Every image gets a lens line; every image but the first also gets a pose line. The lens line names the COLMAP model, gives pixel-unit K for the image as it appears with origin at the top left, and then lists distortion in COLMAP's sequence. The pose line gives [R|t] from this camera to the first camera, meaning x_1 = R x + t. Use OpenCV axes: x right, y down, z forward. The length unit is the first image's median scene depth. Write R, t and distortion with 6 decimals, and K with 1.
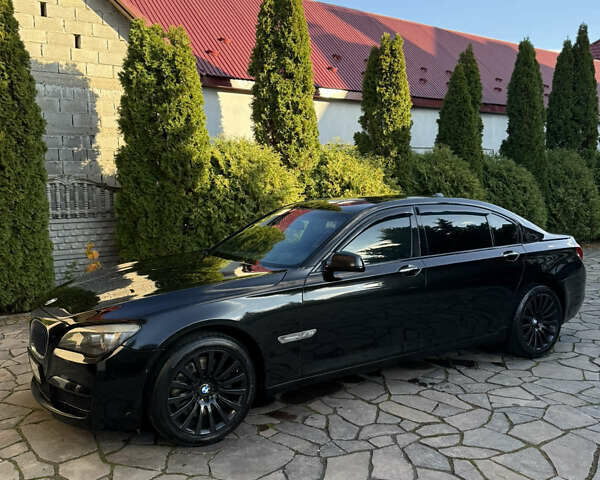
lens RADIAL K [[557.5, 0, 302.9], [0, 557.5, 241.5], [0, 0, 1]] dist [0.087466, -0.154733]
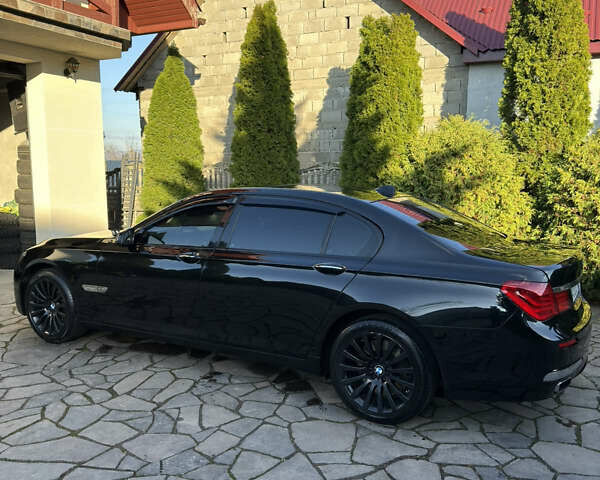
lens RADIAL K [[557.5, 0, 302.9], [0, 557.5, 241.5], [0, 0, 1]] dist [0.087466, -0.154733]
pose [[0.473712, 0.123886, -0.871922, 1.164157], [-0.099149, 0.991264, 0.086975, -0.085948], [0.875080, 0.045250, 0.481857, 0.692012]]
